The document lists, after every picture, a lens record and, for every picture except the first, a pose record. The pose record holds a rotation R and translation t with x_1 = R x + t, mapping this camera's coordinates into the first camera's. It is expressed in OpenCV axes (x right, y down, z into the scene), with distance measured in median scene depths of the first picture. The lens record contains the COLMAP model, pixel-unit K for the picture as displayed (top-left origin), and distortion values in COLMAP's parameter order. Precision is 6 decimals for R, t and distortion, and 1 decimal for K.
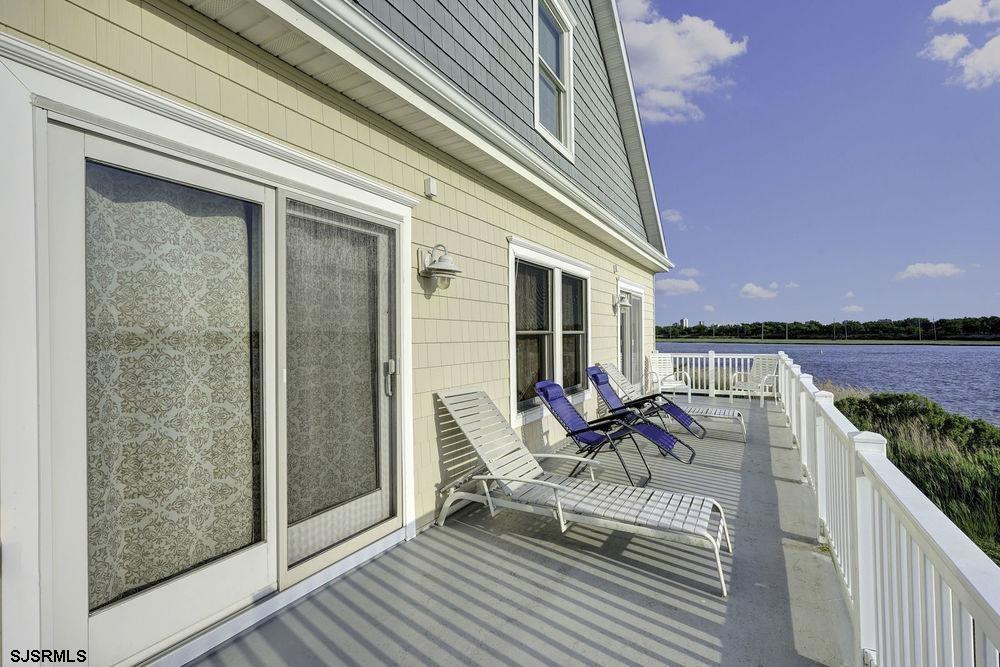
lens RADIAL K [[460.6, 0, 504.3], [0, 460.6, 334.8], [0, 0, 1]] dist [-0.003680, 0.002287]
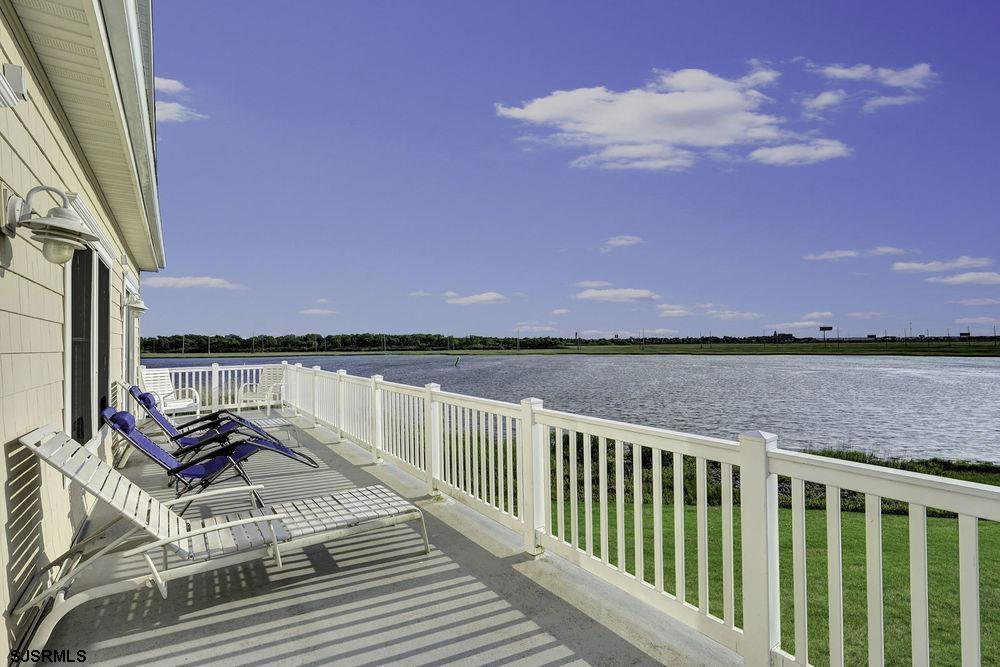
lens RADIAL K [[460.6, 0, 494.5], [0, 460.6, 334.2], [0, 0, 1]] dist [-0.003680, 0.002287]
pose [[0.447099, 0.020741, 0.894244, -0.318542], [0.006606, 0.999627, -0.026488, 0.009145], [-0.894460, 0.017750, 0.446796, 0.165766]]
